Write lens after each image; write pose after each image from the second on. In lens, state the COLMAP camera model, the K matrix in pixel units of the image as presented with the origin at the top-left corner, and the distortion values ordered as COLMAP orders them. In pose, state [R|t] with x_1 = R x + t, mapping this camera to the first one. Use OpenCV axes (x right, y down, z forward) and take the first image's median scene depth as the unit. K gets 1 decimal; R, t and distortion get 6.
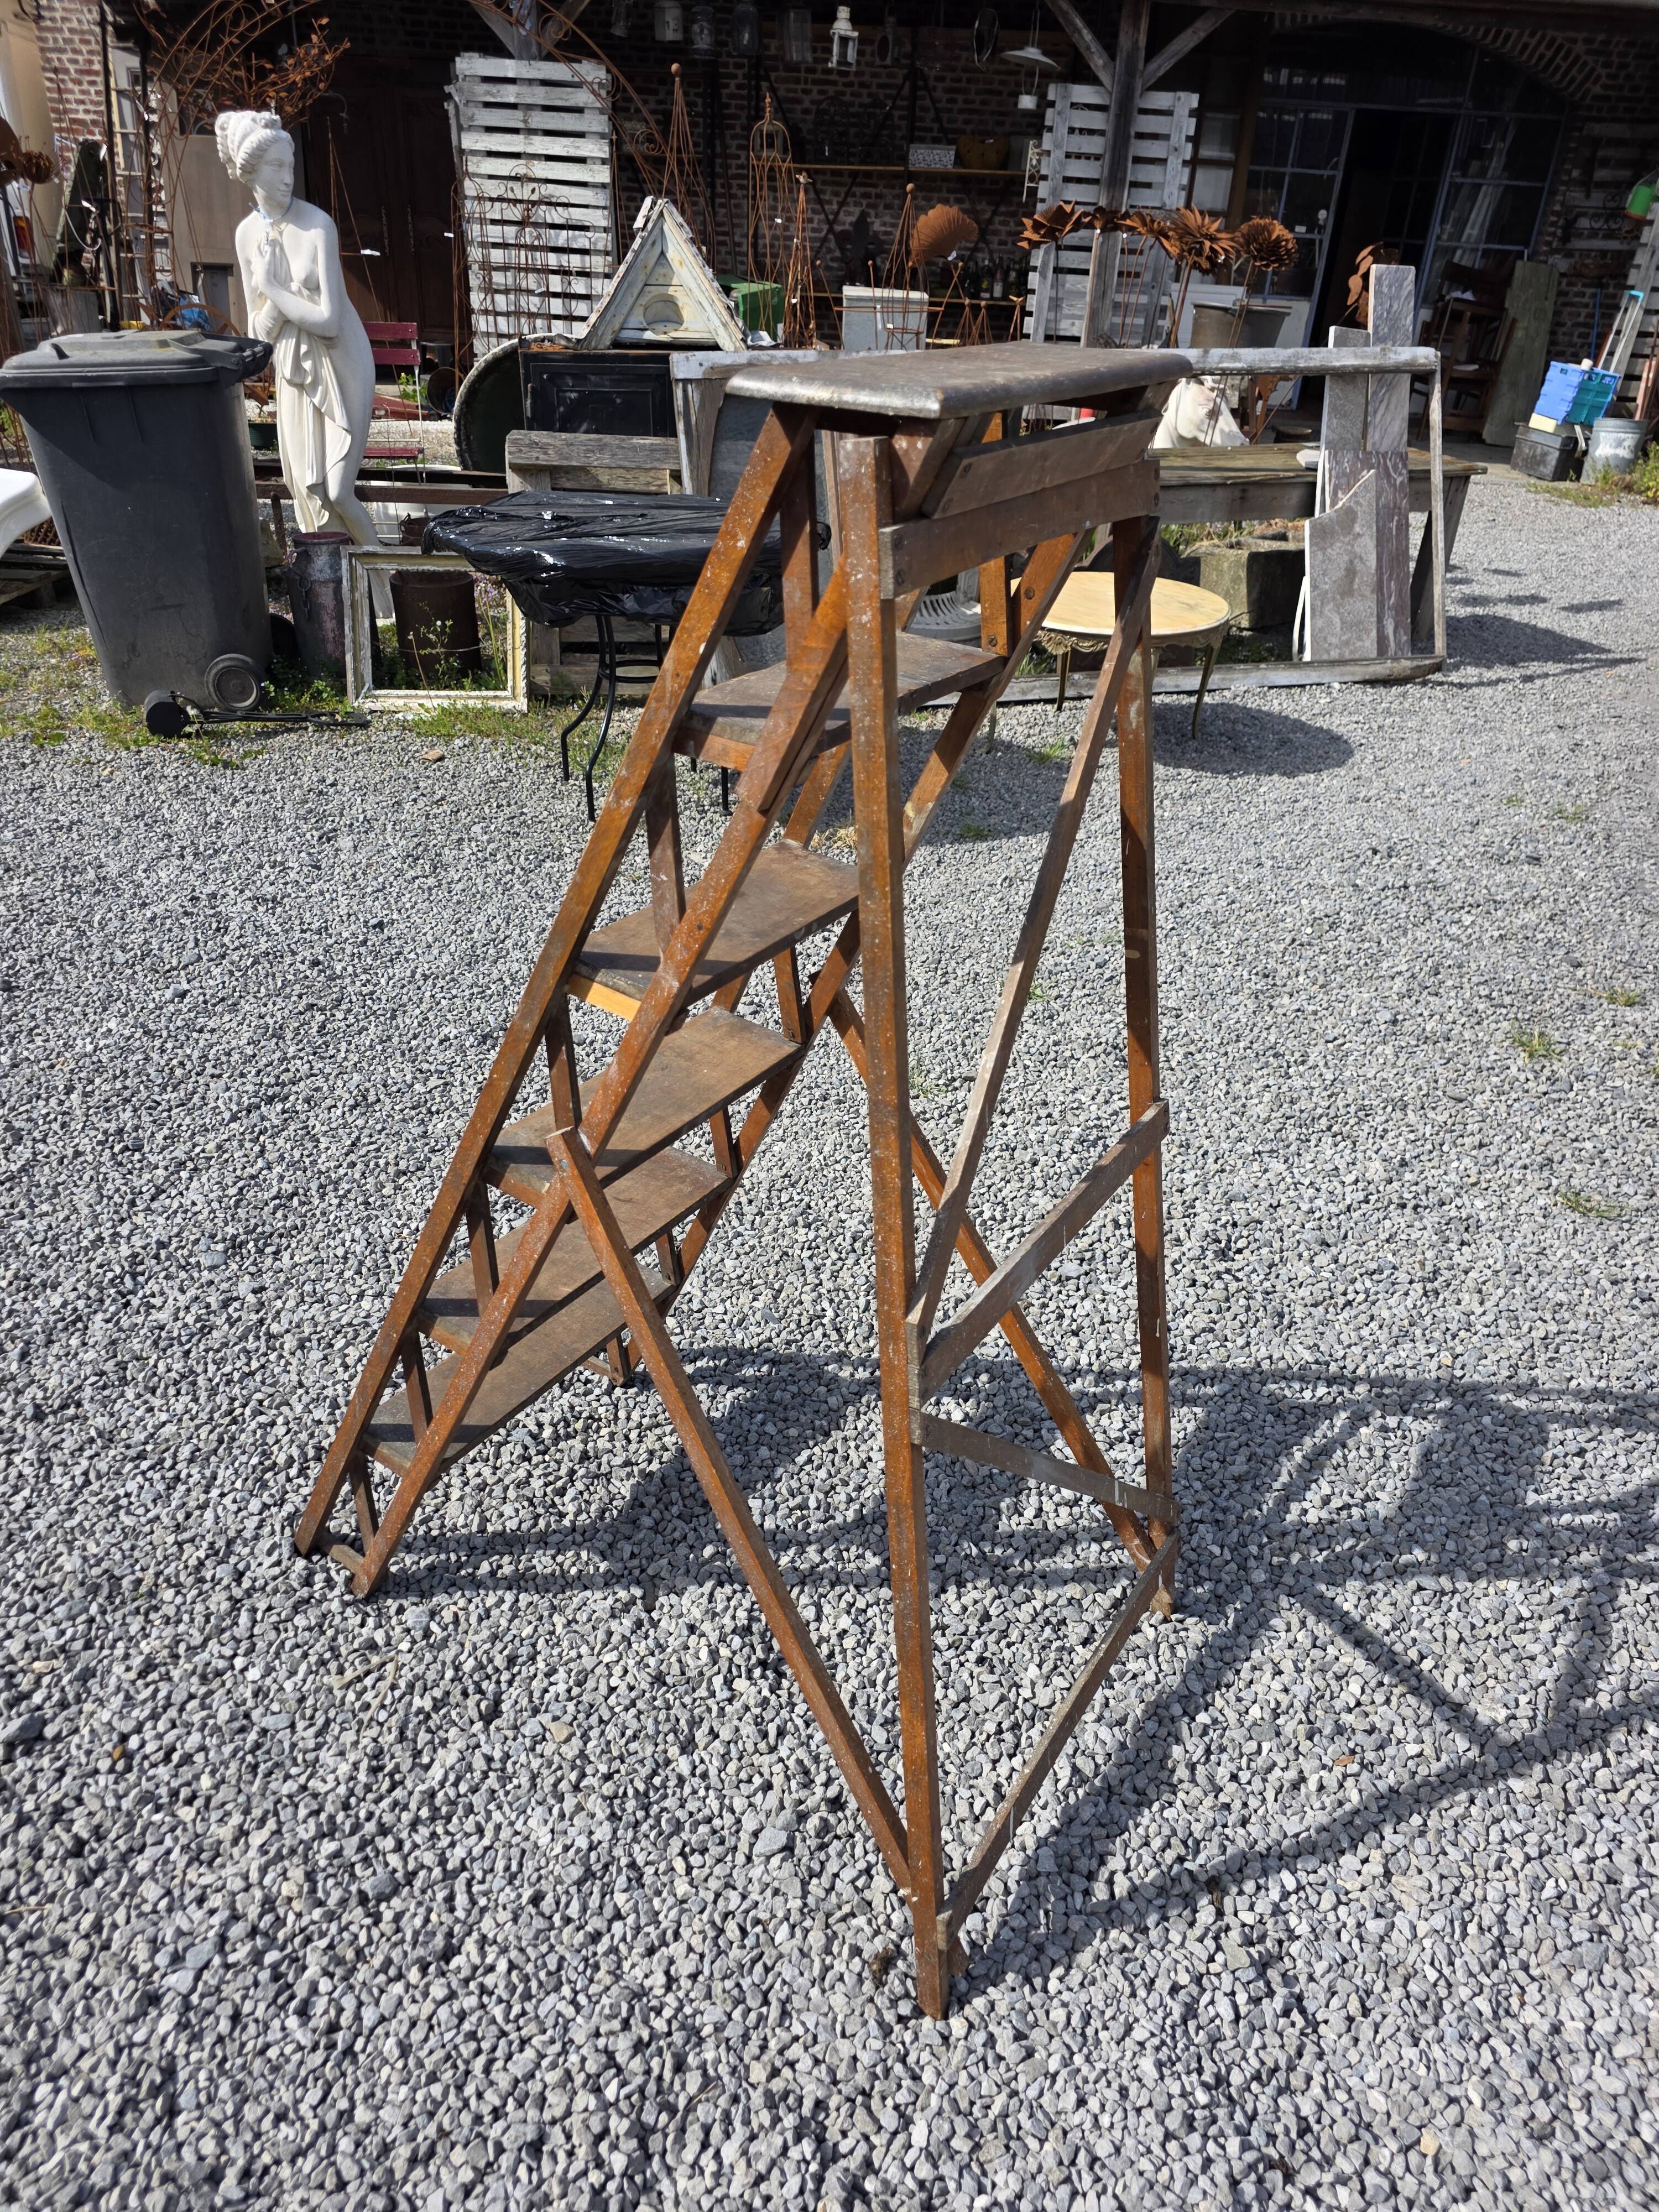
lens RADIAL K [[1487.3, 0, 818.7], [0, 1487.3, 1087.6], [0, 0, 1]] dist [0.032392, -0.026949]
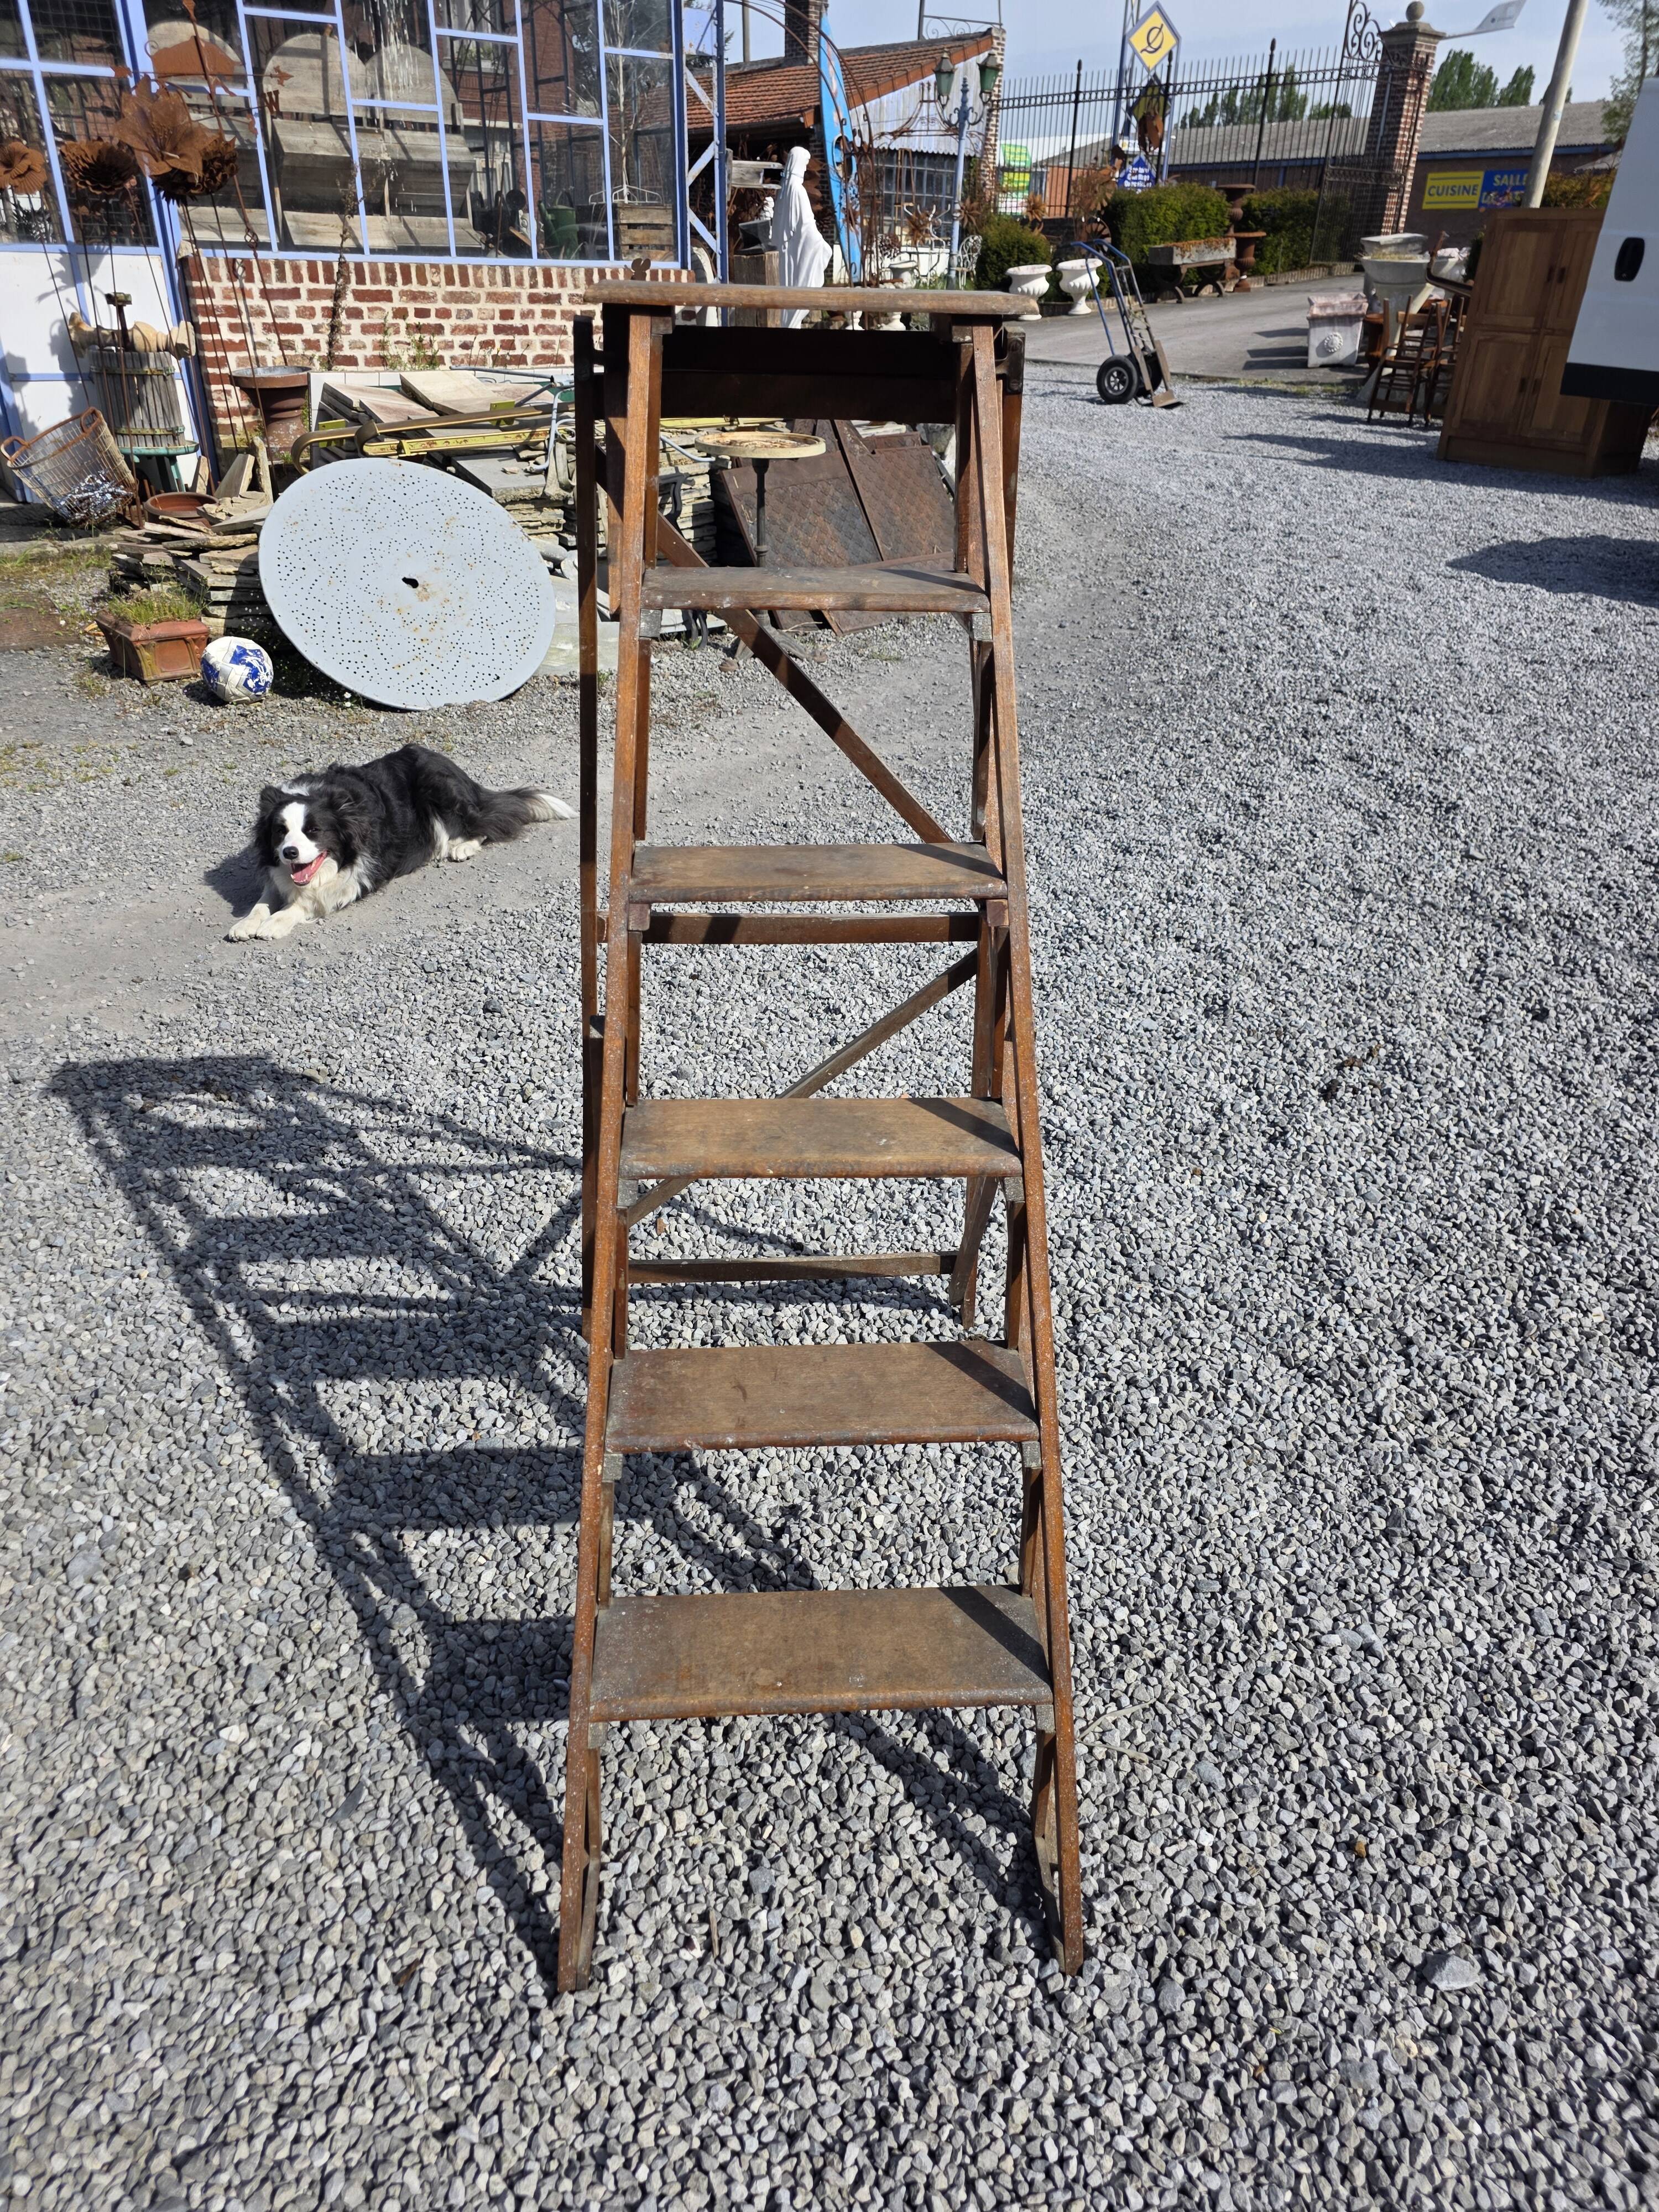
lens RADIAL K [[1485.9, 0, 823.3], [0, 1485.9, 1099.8], [0, 0, 1]] dist [0.040260, -0.031022]
pose [[-0.607132, -0.434826, 0.665069, -0.615315], [0.363199, 0.592574, 0.718988, -0.572487], [-0.706737, 0.678072, -0.201842, 1.003376]]
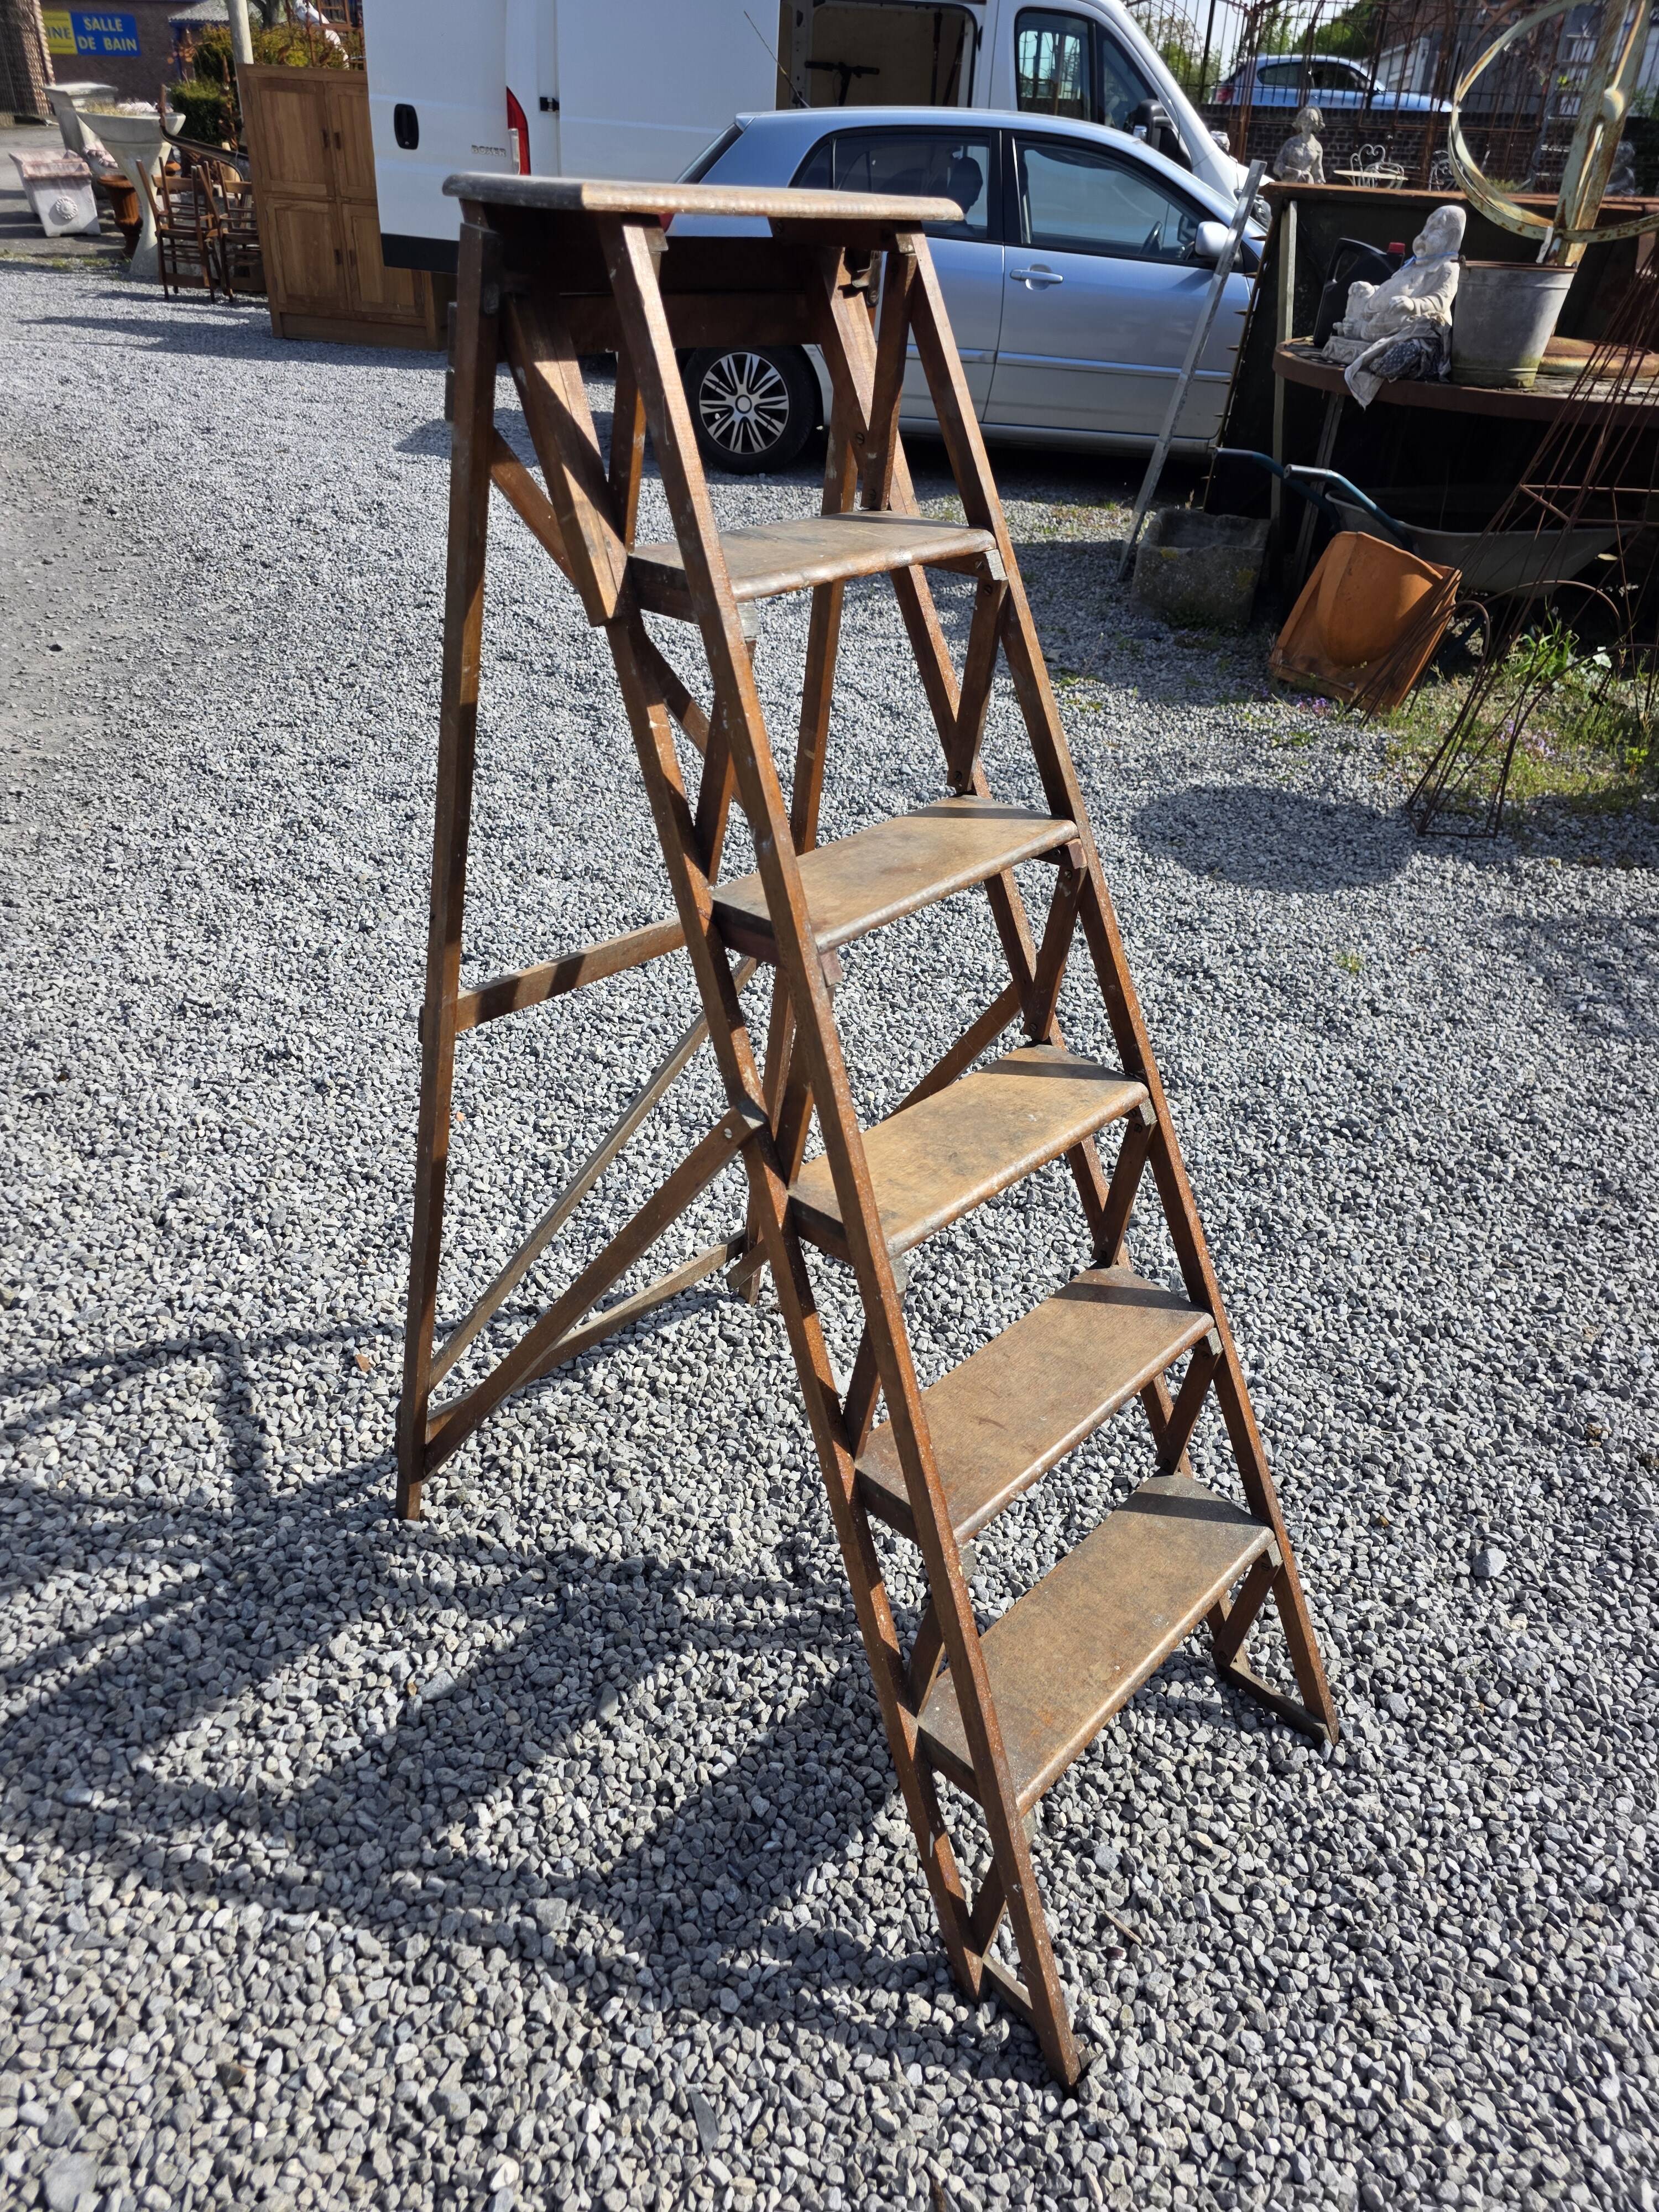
lens RADIAL K [[1505.7, 0, 846.2], [0, 1505.7, 1110.7], [0, 0, 1]] dist [0.045928, -0.033941]
pose [[-0.984845, -0.149592, 0.087760, -0.101997], [0.008291, 0.464824, 0.885364, -0.666275], [-0.173237, 0.872675, -0.456539, 1.201036]]
